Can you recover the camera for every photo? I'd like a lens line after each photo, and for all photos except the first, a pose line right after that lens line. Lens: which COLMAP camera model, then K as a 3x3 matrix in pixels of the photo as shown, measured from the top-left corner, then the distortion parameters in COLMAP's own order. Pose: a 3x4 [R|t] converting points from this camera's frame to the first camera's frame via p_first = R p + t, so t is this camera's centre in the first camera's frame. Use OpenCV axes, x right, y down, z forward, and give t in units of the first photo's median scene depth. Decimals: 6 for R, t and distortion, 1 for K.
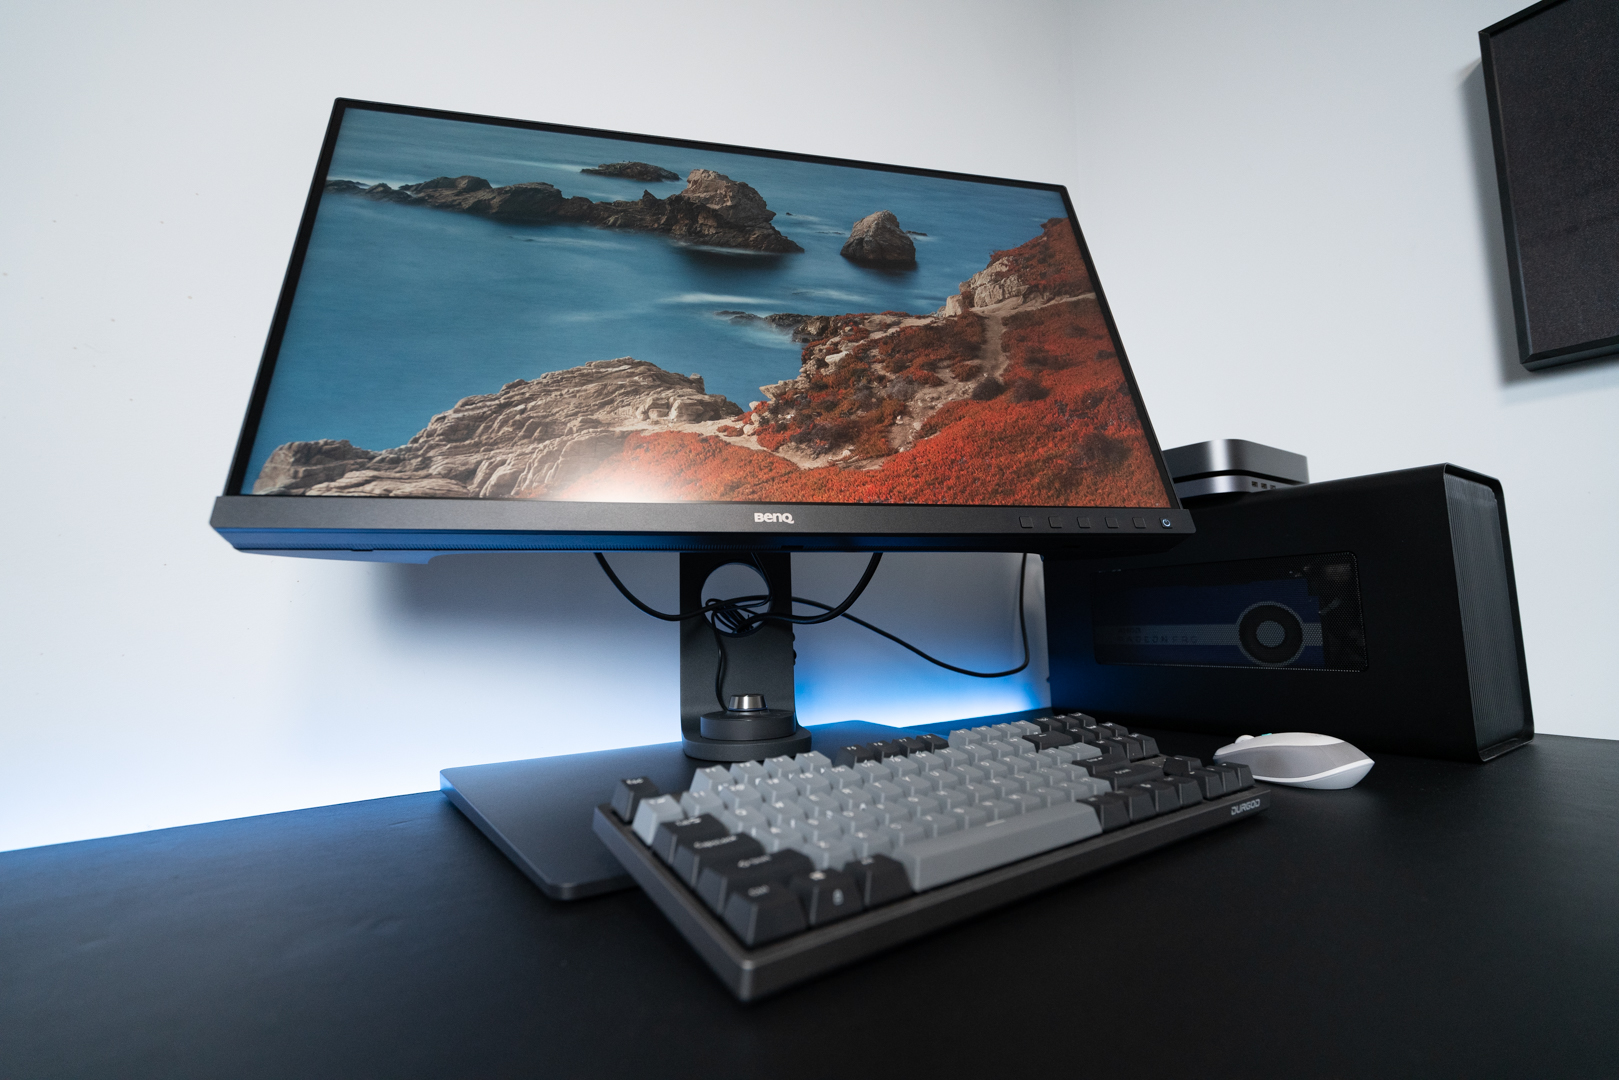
lens RADIAL K [[735.9, 0, 809.5], [0, 735.9, 540.0], [0, 0, 1]] dist [0.000019, 0.000476]
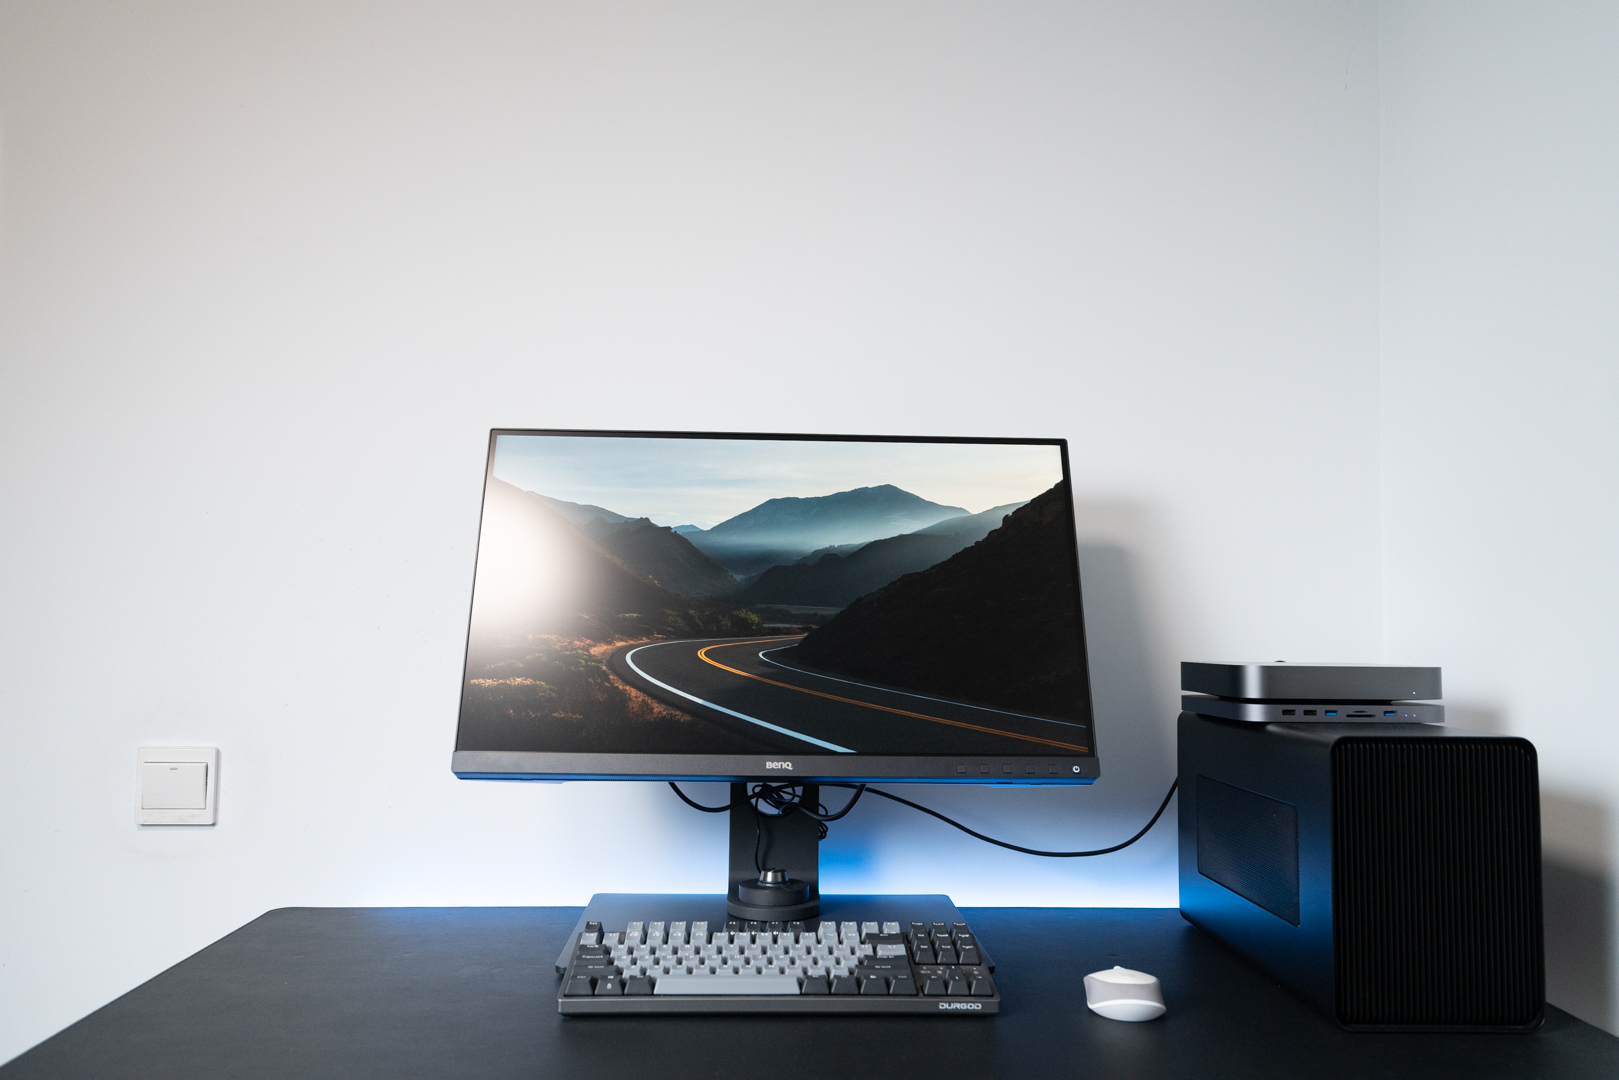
lens RADIAL K [[1274.9, 0, 809.5], [0, 1274.9, 540.0], [0, 0, 1]] dist [0.001526, -0.000301]
pose [[0.835398, -0.006854, -0.549603, 2.307924], [0.030963, 0.998921, 0.034605, -0.870336], [0.548773, -0.045926, 0.834709, -1.629990]]
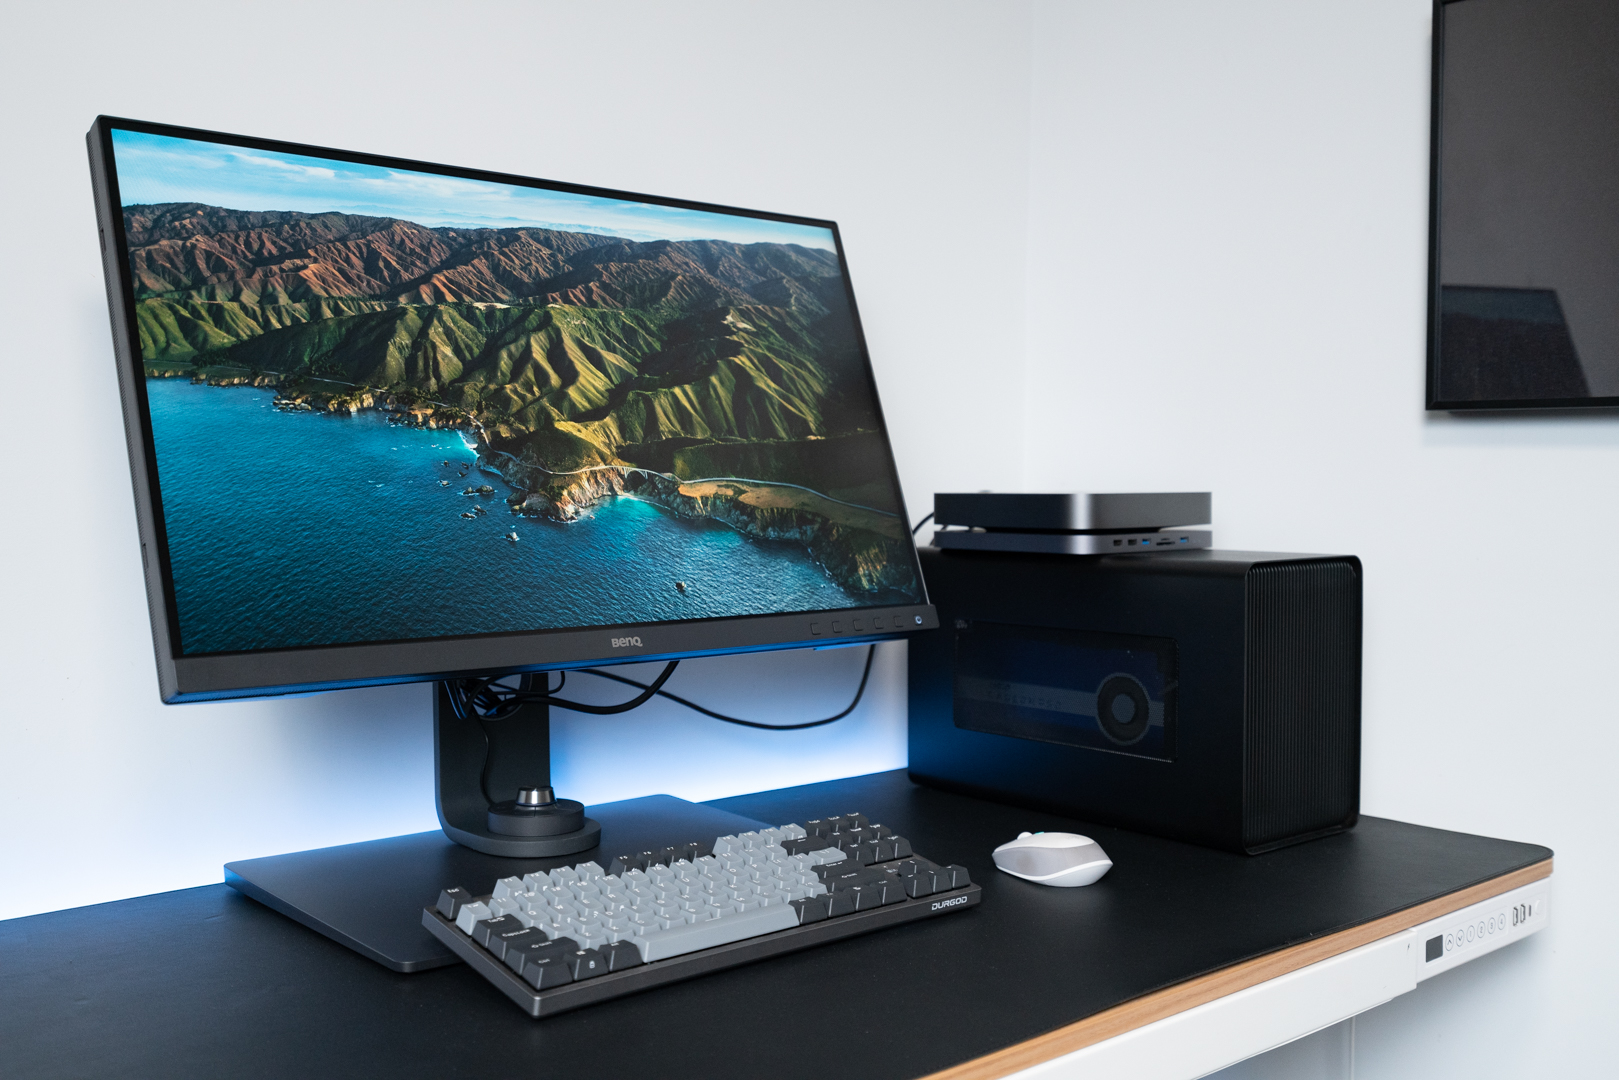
lens RADIAL K [[1587.4, 0, 809.5], [0, 1587.4, 540.0], [0, 0, 1]] dist [-0.006396, -0.002978]
pose [[0.995693, 0.019192, 0.090700, 0.148888], [-0.032747, 0.988080, 0.150417, -0.823622], [-0.086732, -0.152739, 0.984453, -1.961639]]
